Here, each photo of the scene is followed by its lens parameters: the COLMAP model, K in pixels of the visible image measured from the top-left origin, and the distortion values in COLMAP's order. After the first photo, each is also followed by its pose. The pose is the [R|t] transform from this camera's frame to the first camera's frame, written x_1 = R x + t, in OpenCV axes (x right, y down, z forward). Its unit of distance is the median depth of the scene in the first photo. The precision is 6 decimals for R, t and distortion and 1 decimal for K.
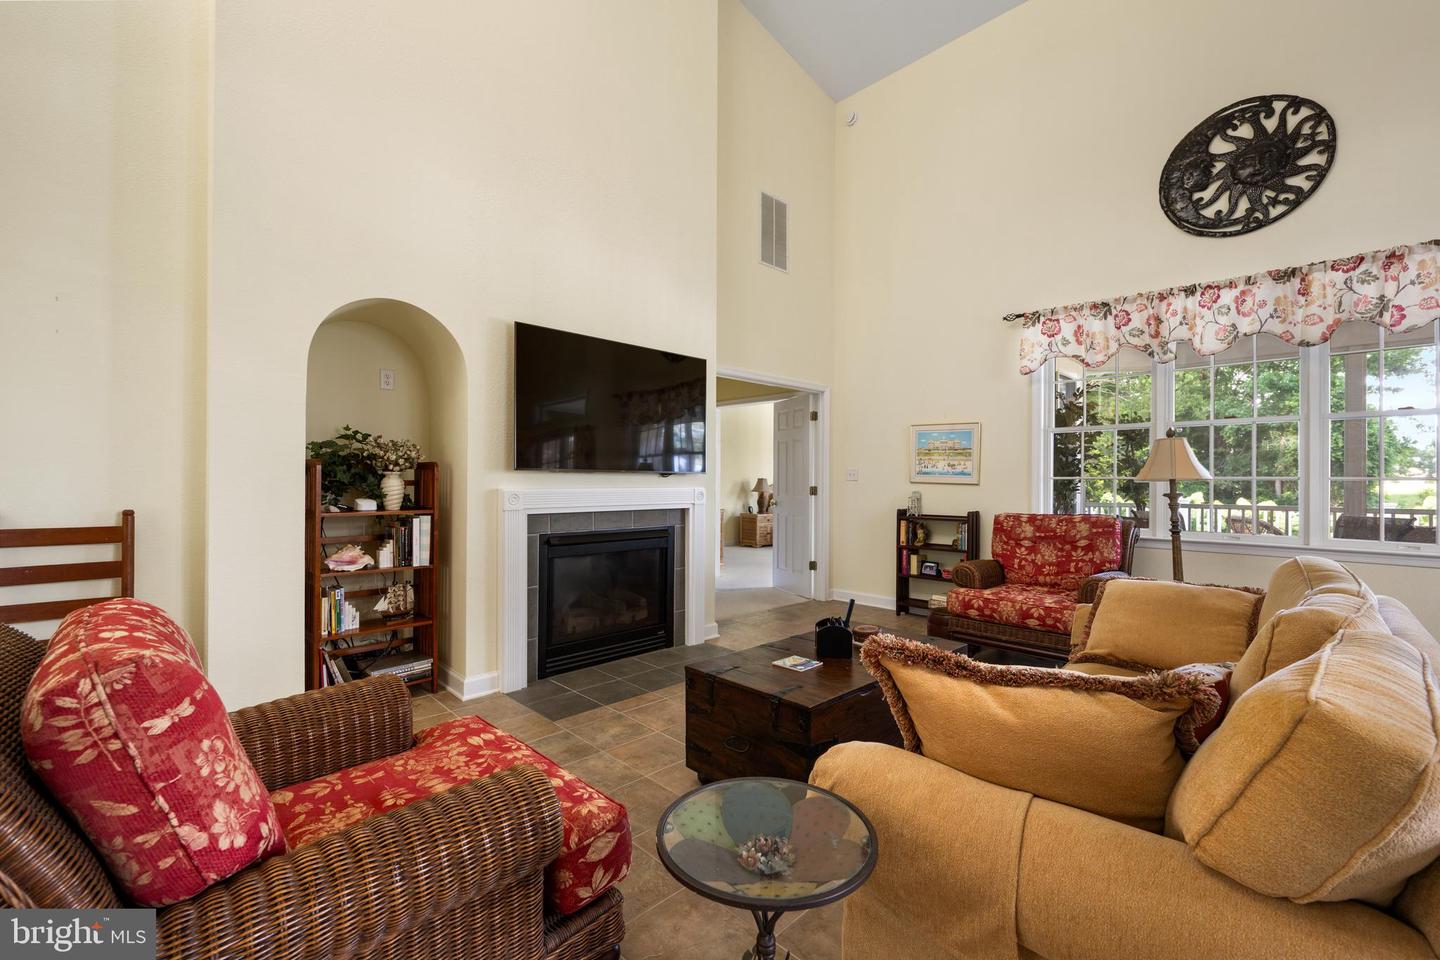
lens RADIAL K [[599.6, 0, 723.6], [0, 599.6, 477.9], [0, 0, 1]] dist [-0.001162, 0.000361]
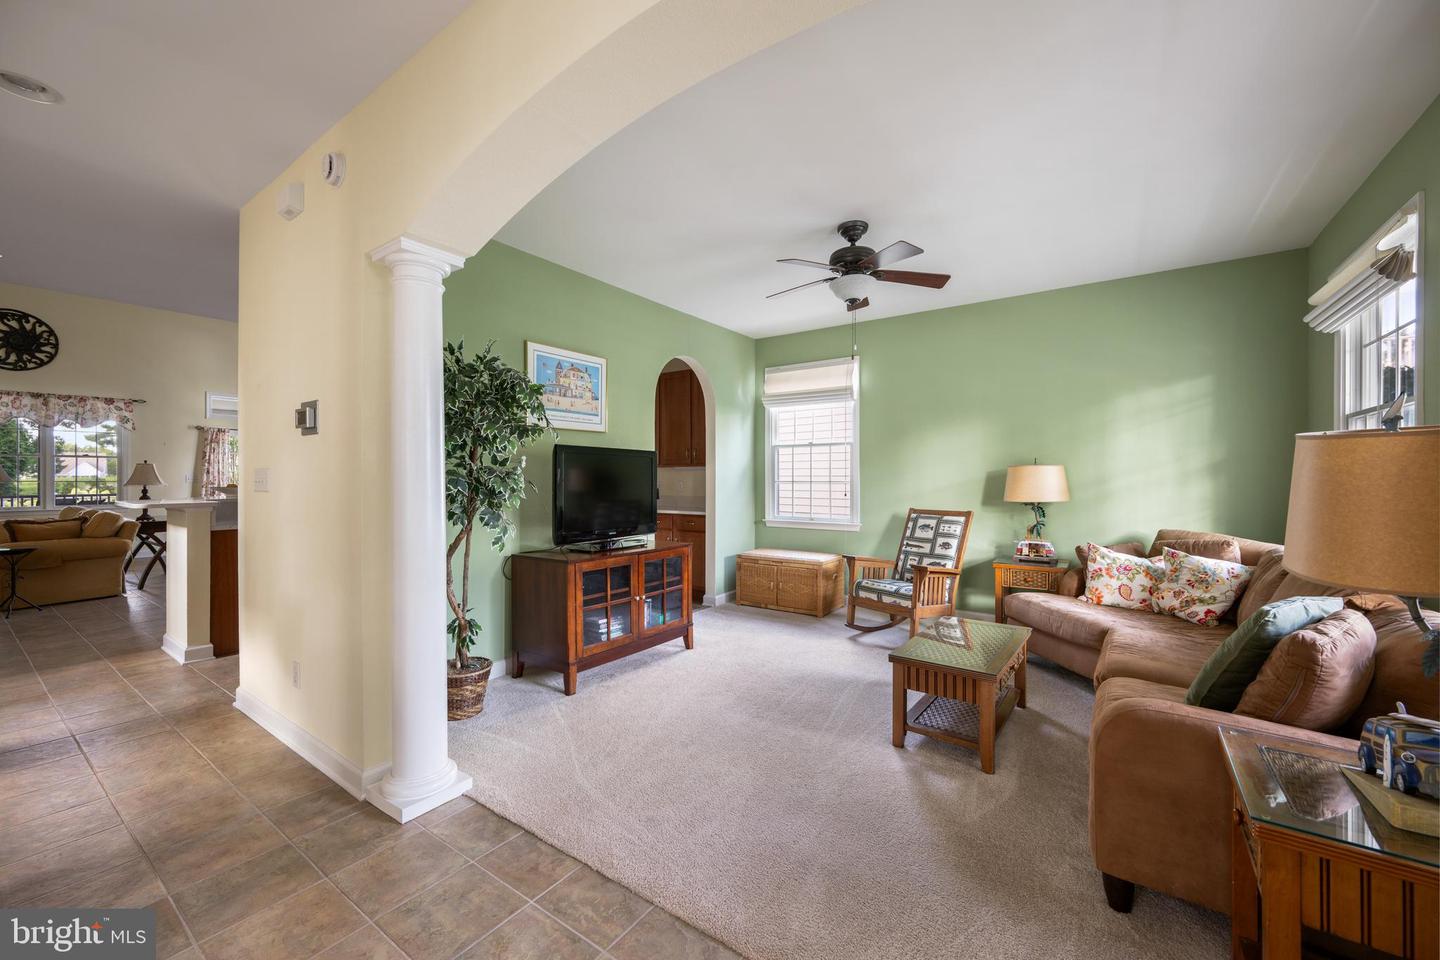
lens RADIAL K [[568.7, 0, 725.0], [0, 568.7, 477.9], [0, 0, 1]] dist [-0.002008, 0.001110]
pose [[-0.182116, -0.004285, 0.983268, -1.642462], [-0.006908, 0.999971, 0.003078, -0.035410], [-0.983253, -0.006232, -0.182140, -1.178803]]
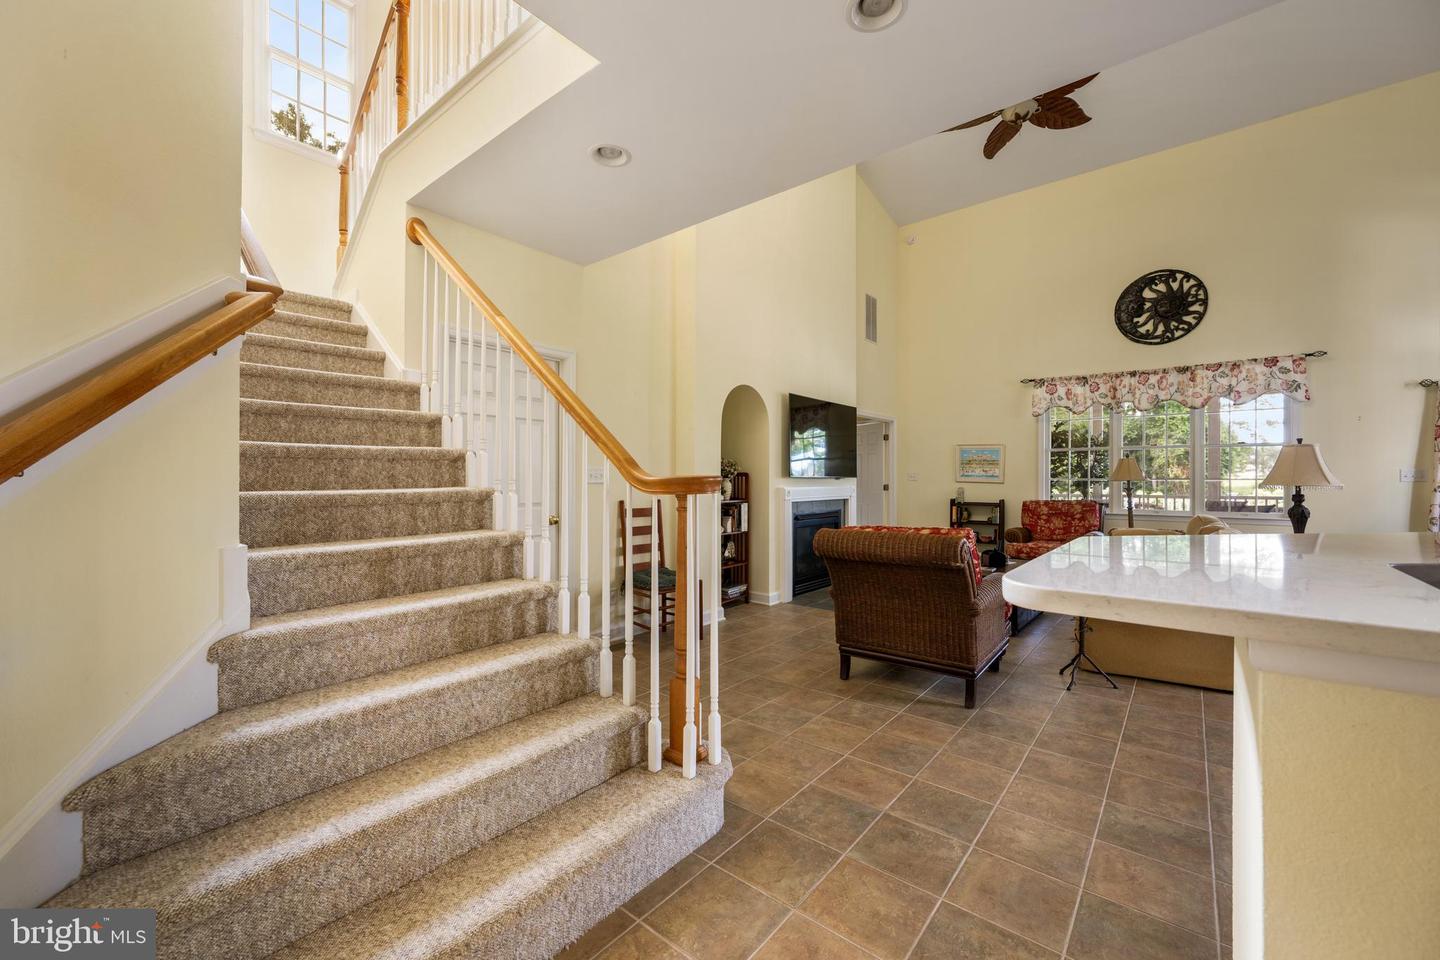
lens RADIAL K [[568.7, 0, 721.3], [0, 568.7, 476.3], [0, 0, 1]] dist [-0.002008, 0.001110]
pose [[0.994405, -0.003898, 0.105567, -0.624806], [0.003731, 0.999991, 0.001779, -0.015556], [-0.105573, -0.001375, 0.994411, -0.557960]]
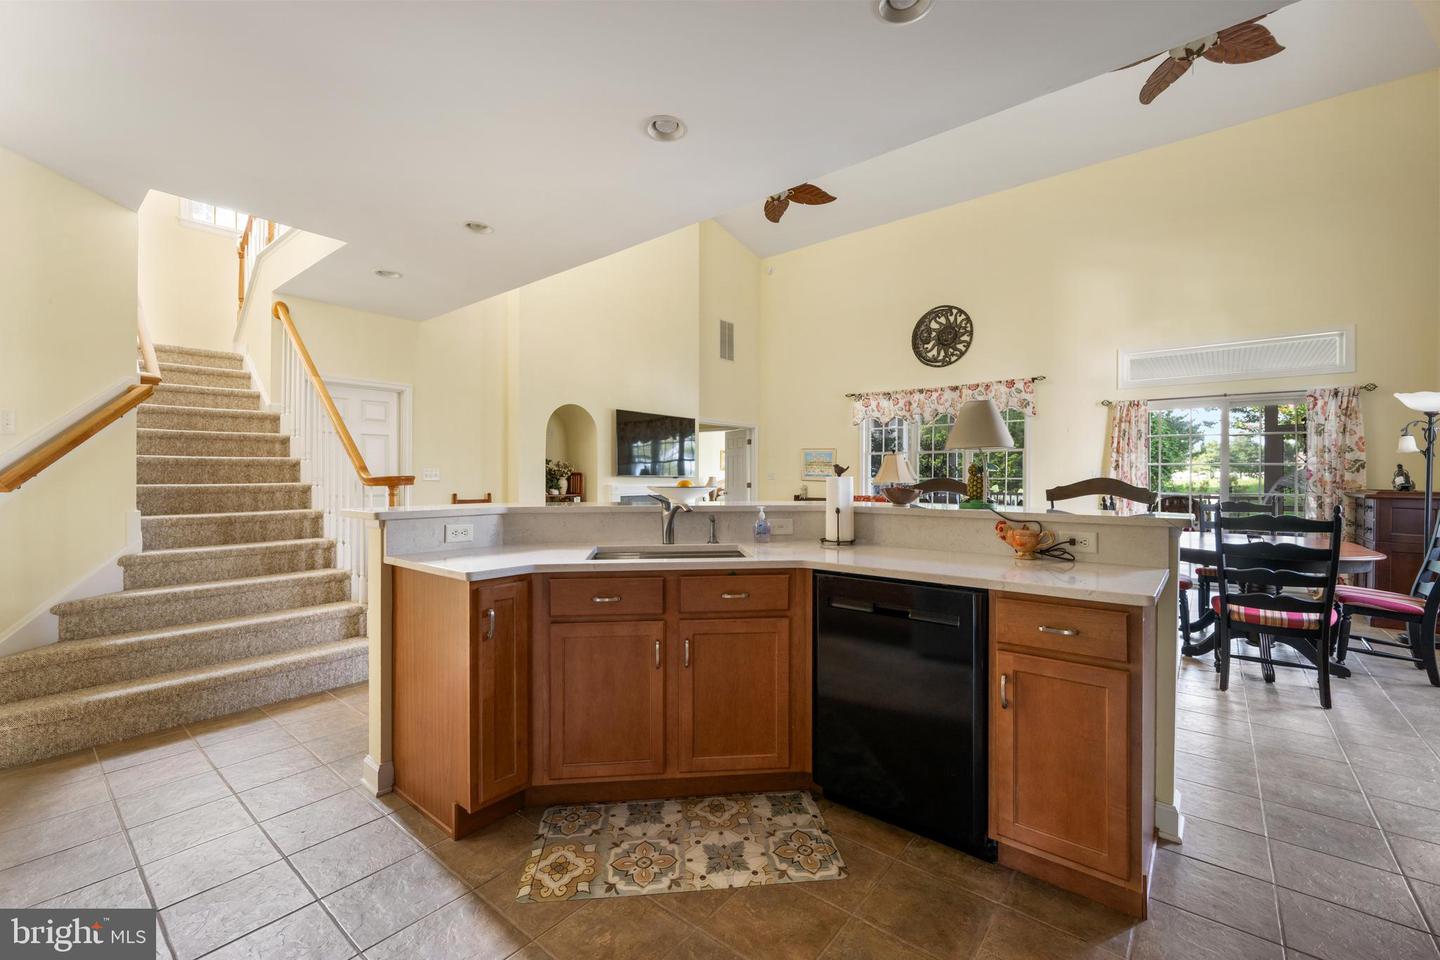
lens RADIAL K [[599.6, 0, 724.8], [0, 599.6, 474.7], [0, 0, 1]] dist [-0.001162, 0.000361]
pose [[0.994191, -0.003557, 0.107571, -0.160452], [0.003479, 0.999994, 0.000918, -0.016071], [-0.107574, -0.000538, 0.994197, -1.081465]]
